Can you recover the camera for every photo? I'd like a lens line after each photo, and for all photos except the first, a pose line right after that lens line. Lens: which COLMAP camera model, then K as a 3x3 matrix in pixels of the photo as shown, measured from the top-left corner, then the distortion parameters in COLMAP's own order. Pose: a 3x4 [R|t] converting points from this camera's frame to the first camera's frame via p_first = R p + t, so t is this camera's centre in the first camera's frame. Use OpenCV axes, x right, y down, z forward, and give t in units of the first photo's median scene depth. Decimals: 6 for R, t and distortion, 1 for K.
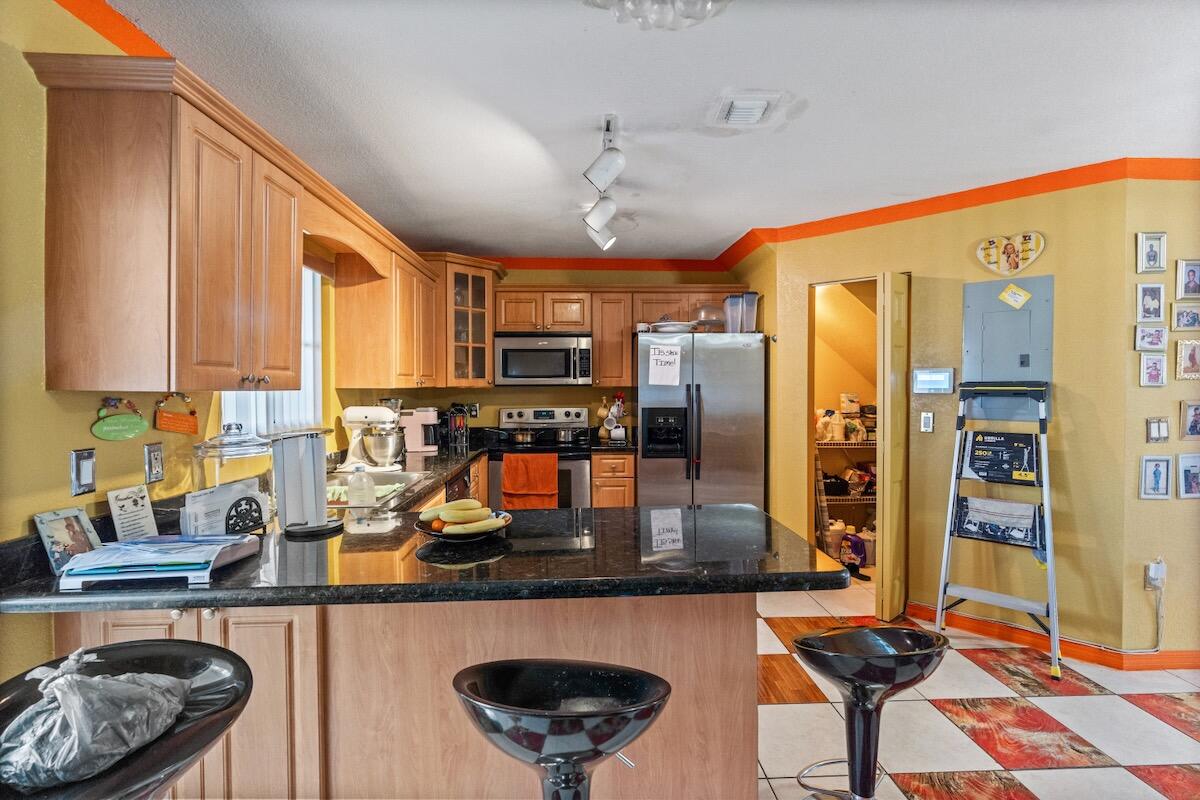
lens RADIAL K [[545.5, 0, 594.6], [0, 545.5, 394.5], [0, 0, 1]] dist [-0.003598, -0.000109]
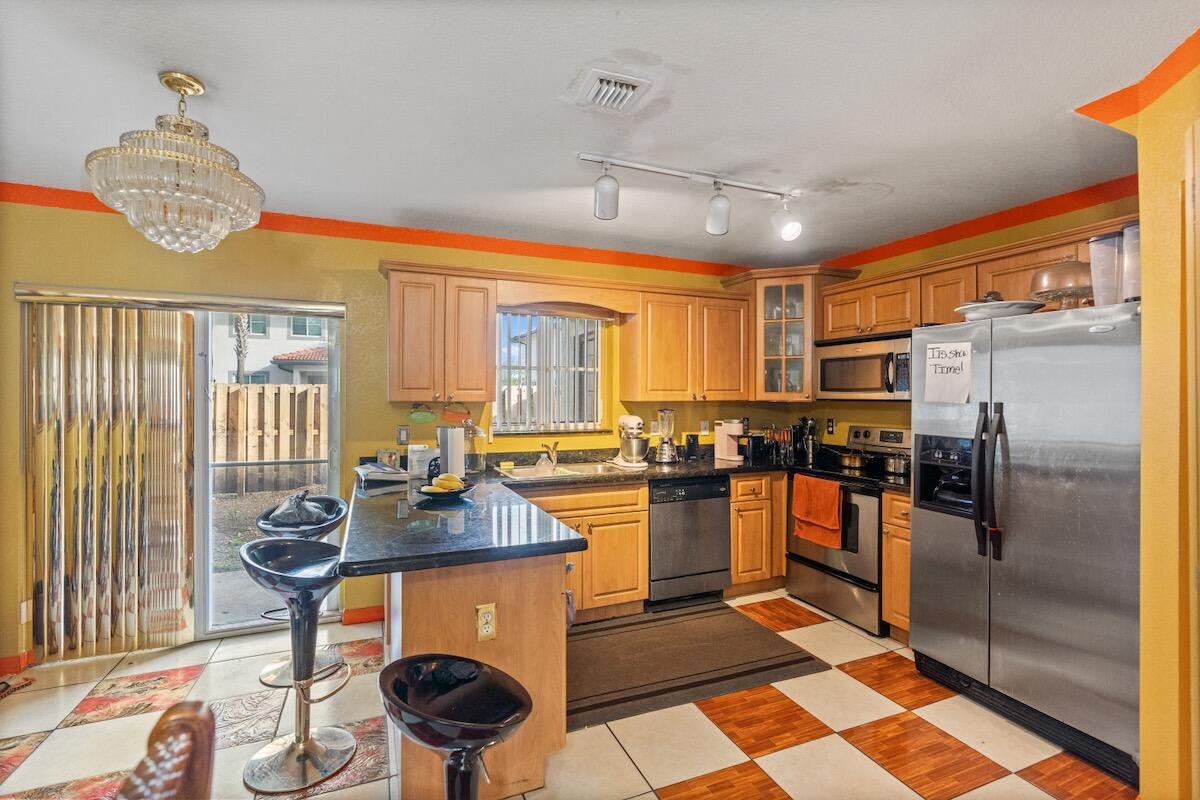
lens RADIAL K [[545.5, 0, 594.6], [0, 545.5, 394.5], [0, 0, 1]] dist [-0.003598, -0.000109]
pose [[0.348699, 0.003987, -0.937226, 0.582168], [-0.019967, 0.999796, -0.003176, -0.015948], [0.937022, 0.019821, 0.348707, 0.357656]]
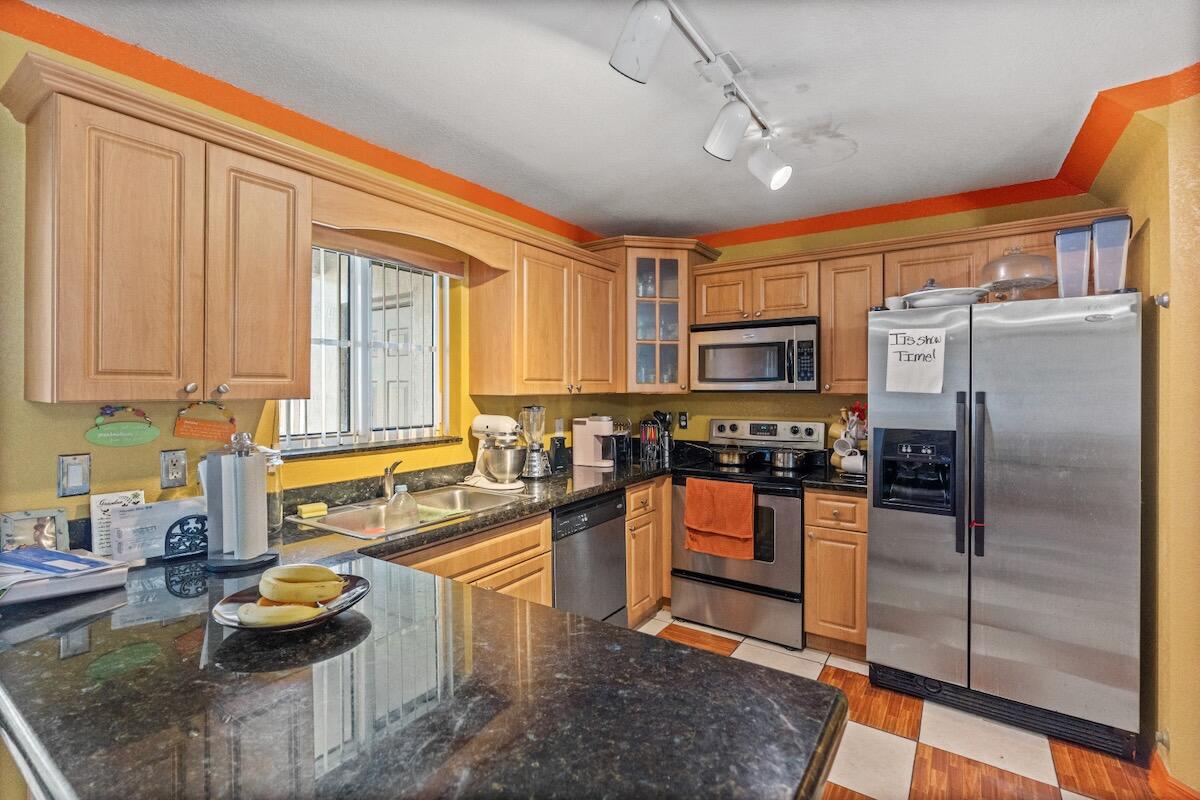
lens RADIAL K [[545.4, 0, 595.3], [0, 545.4, 390.4], [0, 0, 1]] dist [-0.003496, 0.000024]
pose [[0.803561, 0.004544, -0.595206, 0.198829], [-0.010972, 0.999914, -0.007179, -0.011041], [0.595122, 0.012300, 0.803541, 0.281405]]
